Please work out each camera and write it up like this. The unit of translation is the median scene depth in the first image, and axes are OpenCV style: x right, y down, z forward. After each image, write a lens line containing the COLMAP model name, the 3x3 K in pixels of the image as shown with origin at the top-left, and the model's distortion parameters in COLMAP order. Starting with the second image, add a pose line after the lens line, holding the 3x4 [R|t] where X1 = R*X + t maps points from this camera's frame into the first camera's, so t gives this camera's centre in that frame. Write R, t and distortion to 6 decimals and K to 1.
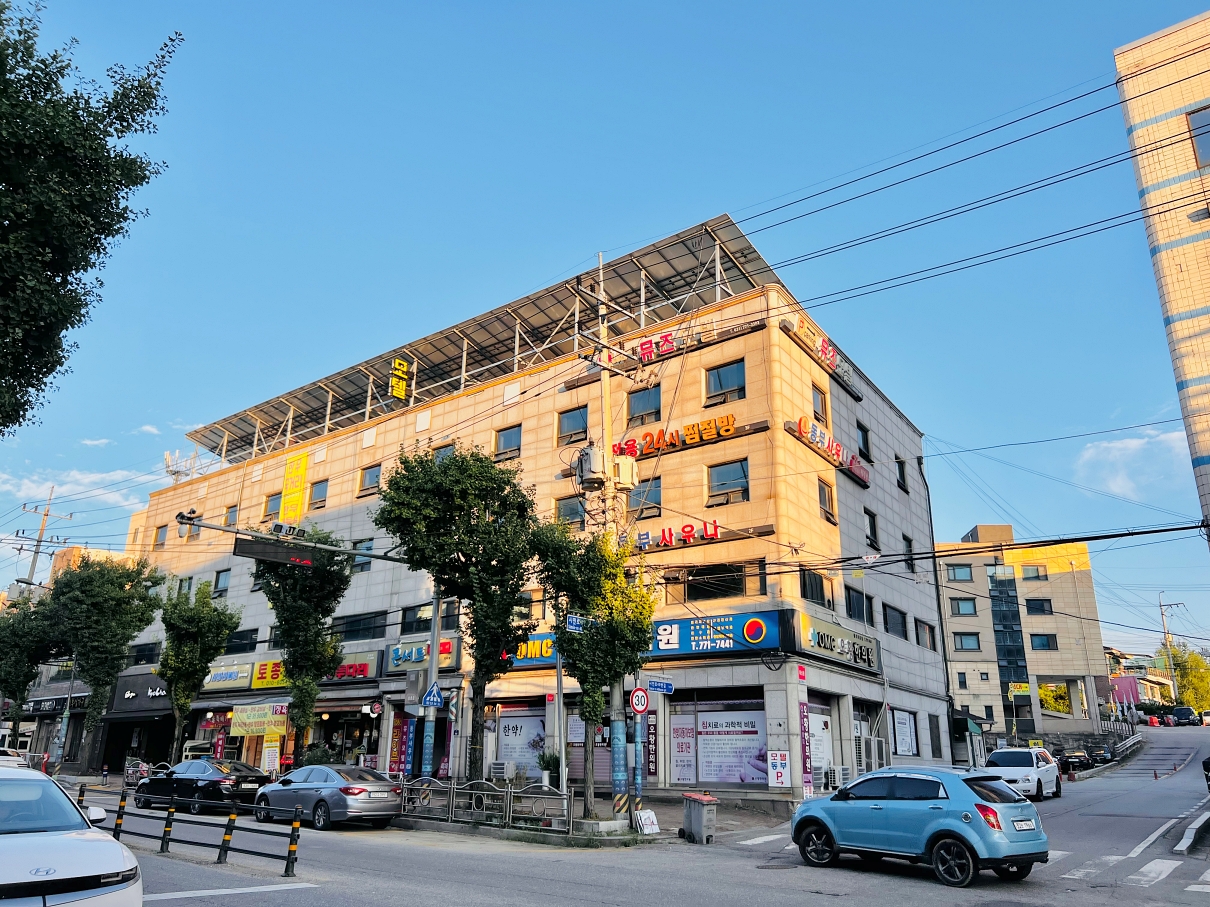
lens RADIAL K [[912.6, 0, 605.0], [0, 912.6, 453.5], [0, 0, 1]] dist [-0.000990, -0.000798]
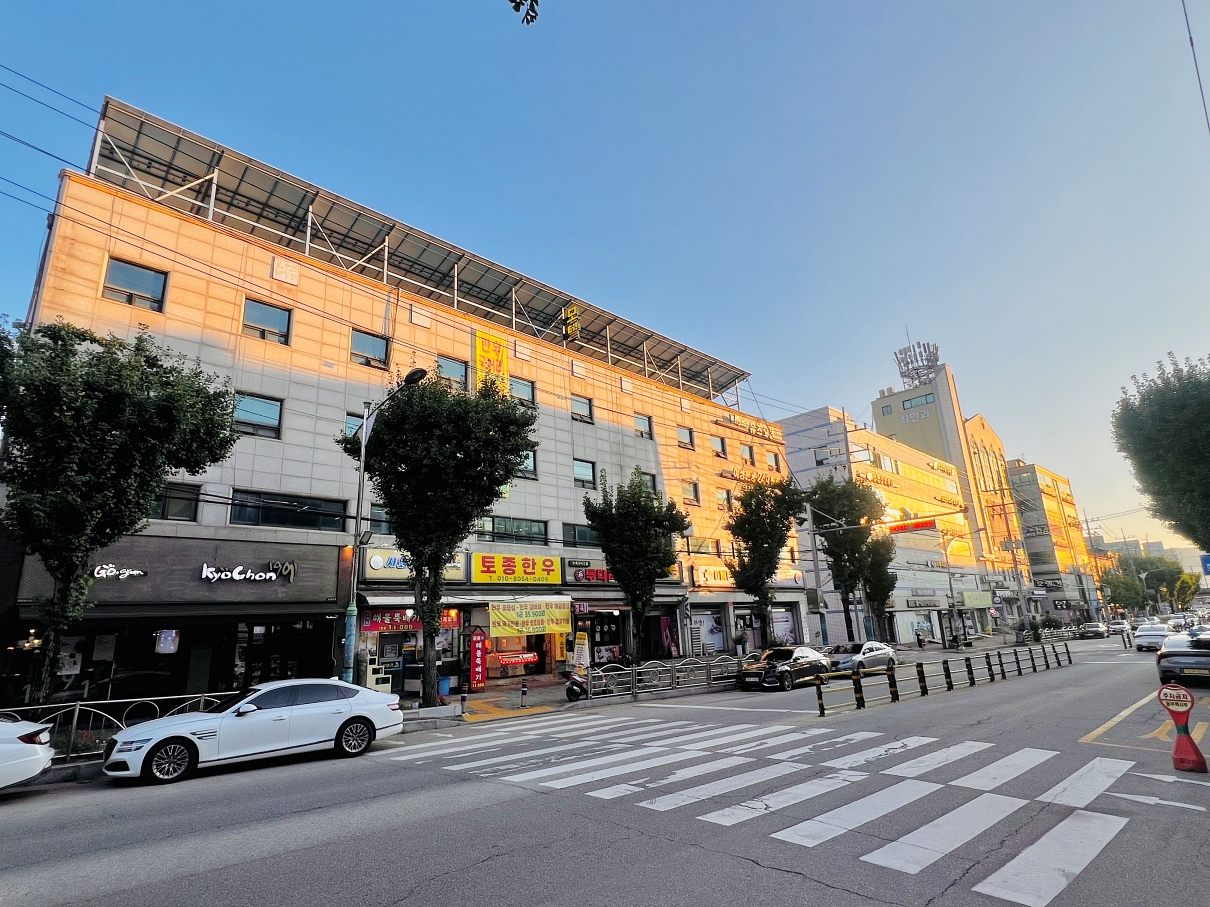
lens RADIAL K [[622.5, 0, 605.0], [0, 622.5, 453.5], [0, 0, 1]] dist [-0.000818, -0.000152]
pose [[0.124400, 0.251239, 0.959898, -0.963858], [-0.272685, 0.938819, -0.210383, 0.233252], [-0.954027, -0.235578, 0.185298, 0.802638]]
